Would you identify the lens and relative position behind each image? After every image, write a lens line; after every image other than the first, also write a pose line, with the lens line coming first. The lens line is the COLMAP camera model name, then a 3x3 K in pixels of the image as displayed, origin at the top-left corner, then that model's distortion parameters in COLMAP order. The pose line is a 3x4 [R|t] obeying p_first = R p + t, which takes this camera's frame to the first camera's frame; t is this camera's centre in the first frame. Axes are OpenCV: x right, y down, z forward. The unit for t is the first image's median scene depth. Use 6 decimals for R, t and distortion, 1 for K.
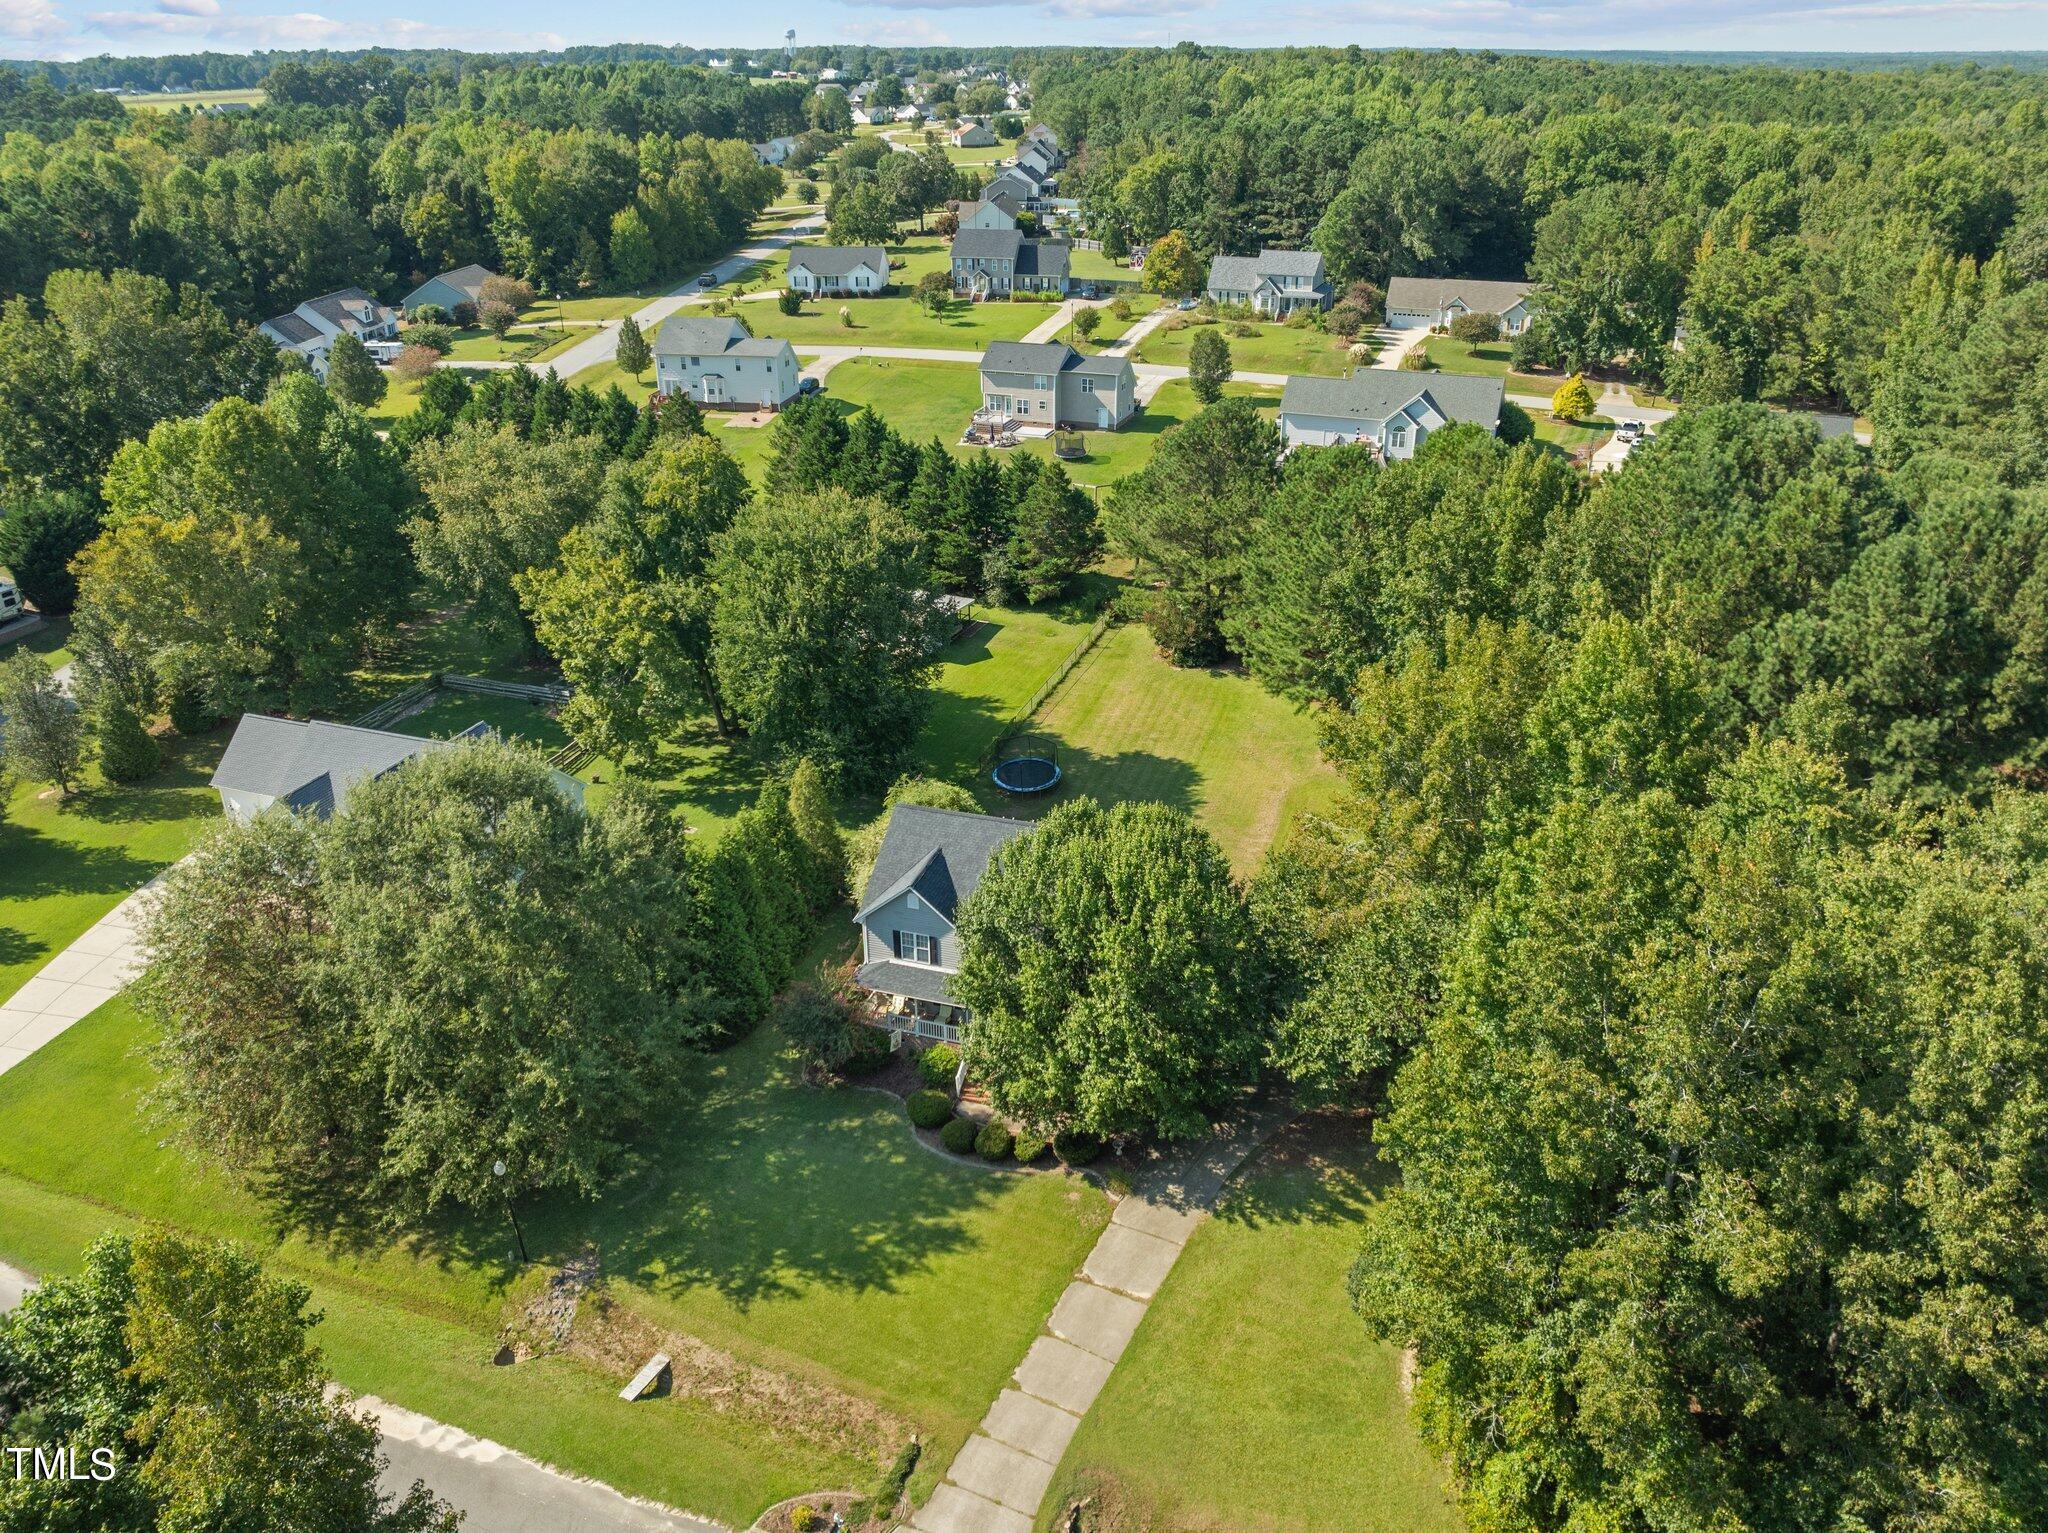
lens RADIAL K [[1418.8, 0, 1024.0], [0, 1418.8, 766.5], [0, 0, 1]] dist [-0.036808, -0.003872]
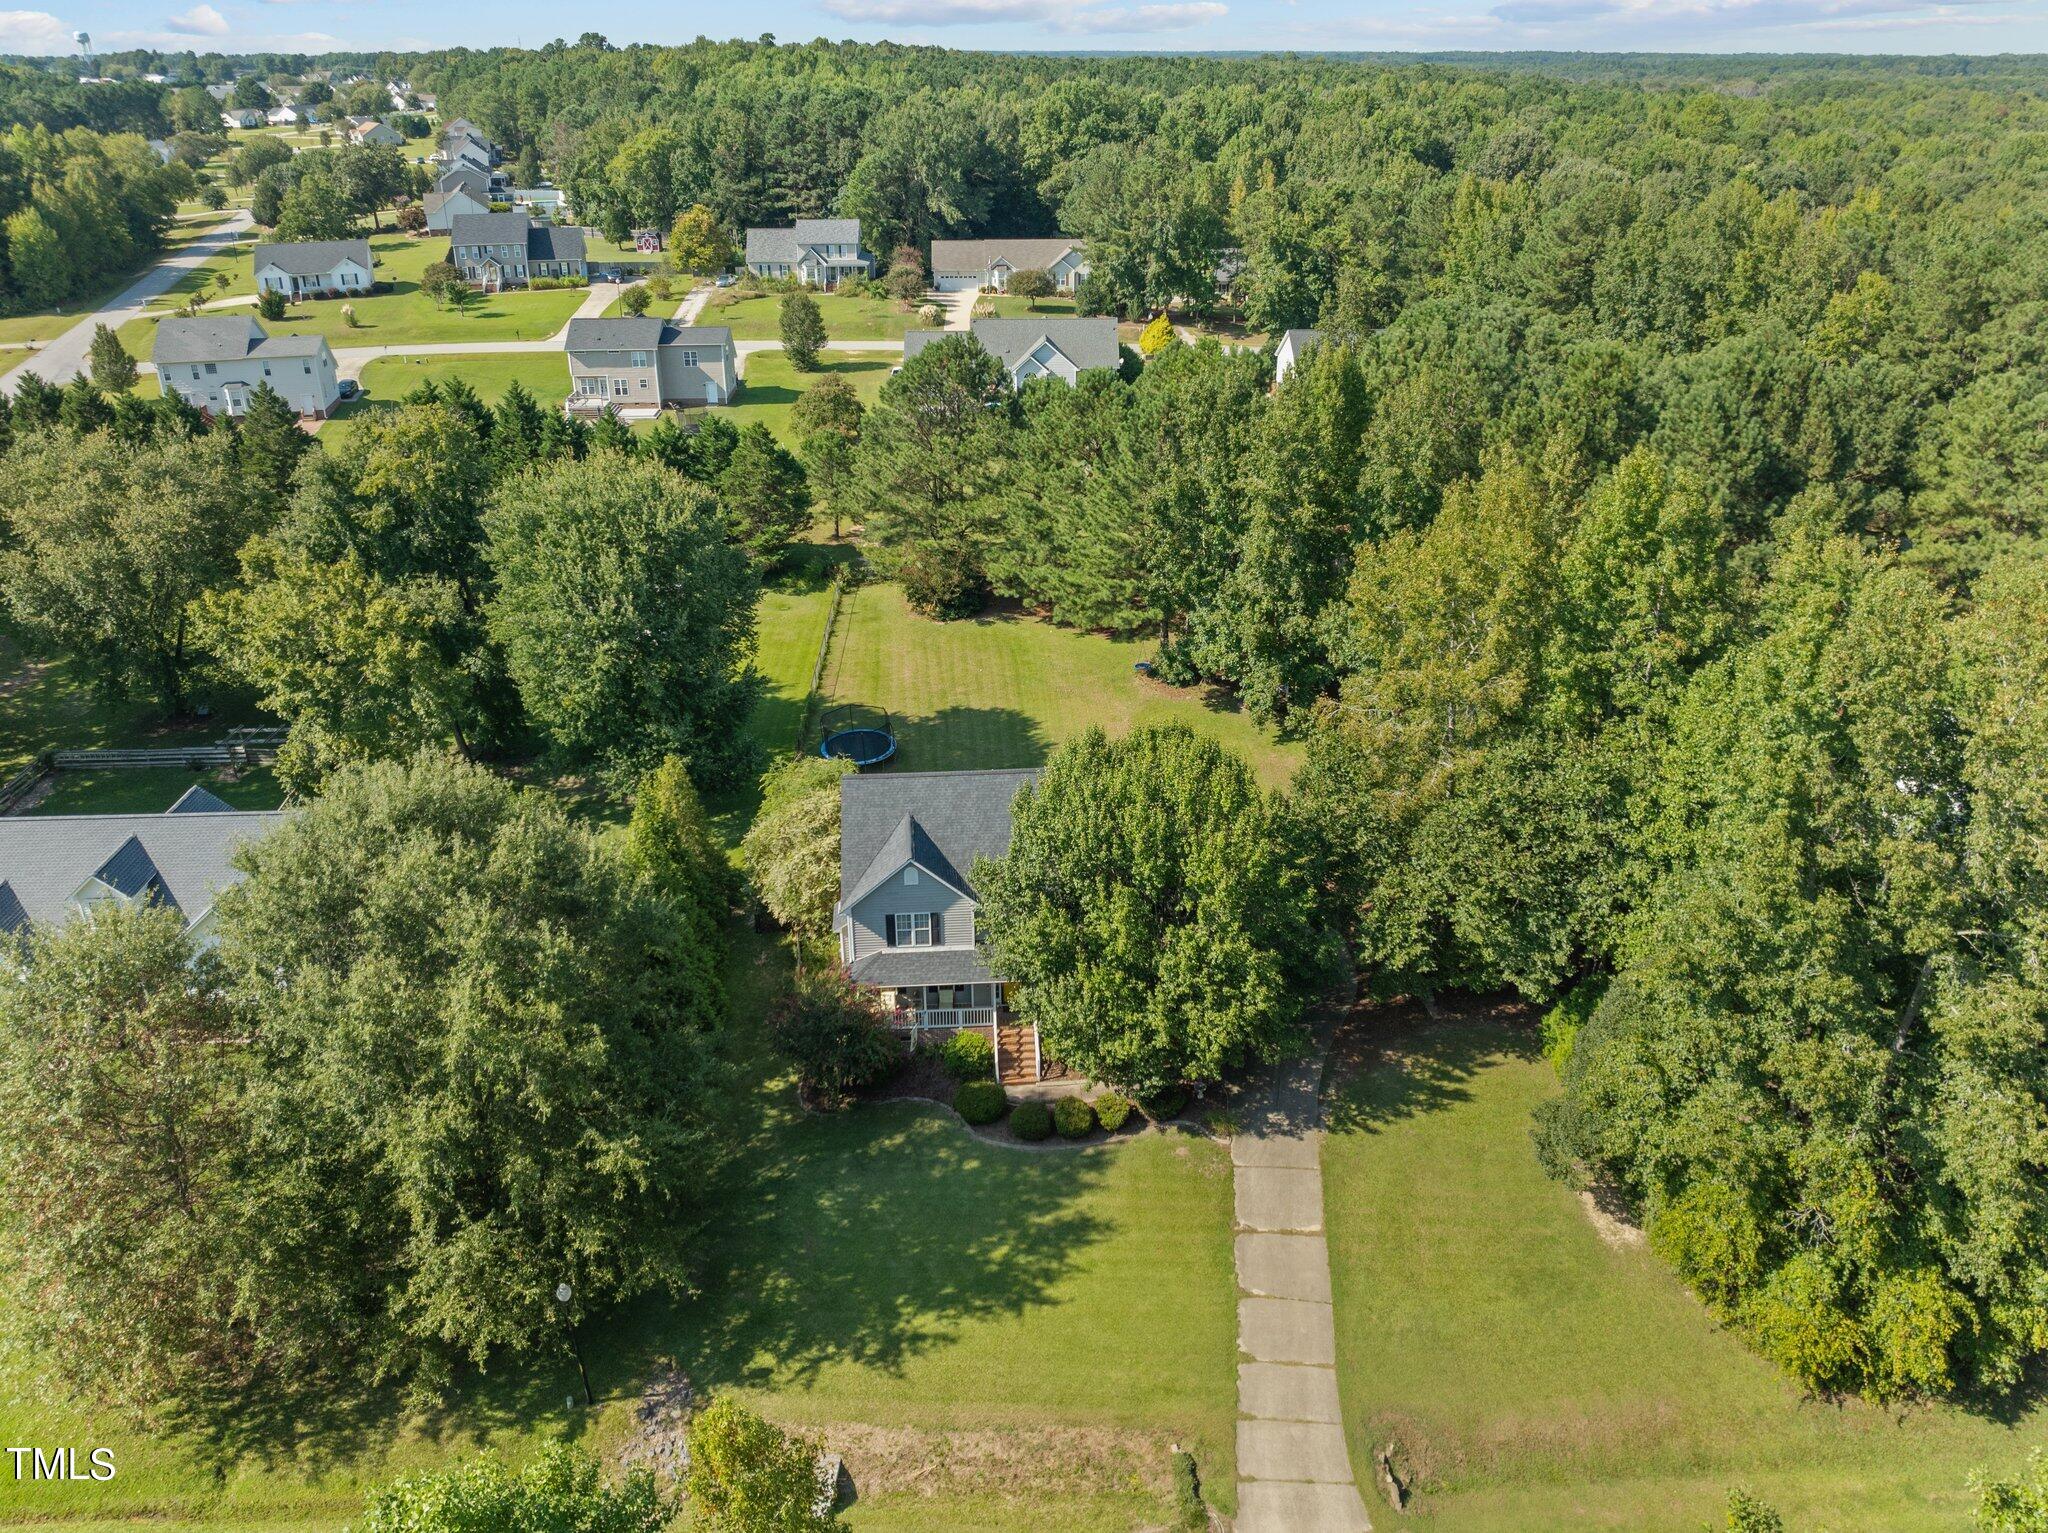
lens RADIAL K [[1438.0, 0, 1024.0], [0, 1438.0, 766.5], [0, 0, 1]] dist [-0.040019, 0.007042]
pose [[0.929991, -0.162123, 0.329900, -0.109400], [0.162779, 0.986324, 0.025834, 0.006205], [-0.329576, 0.029675, 0.943662, 0.051499]]
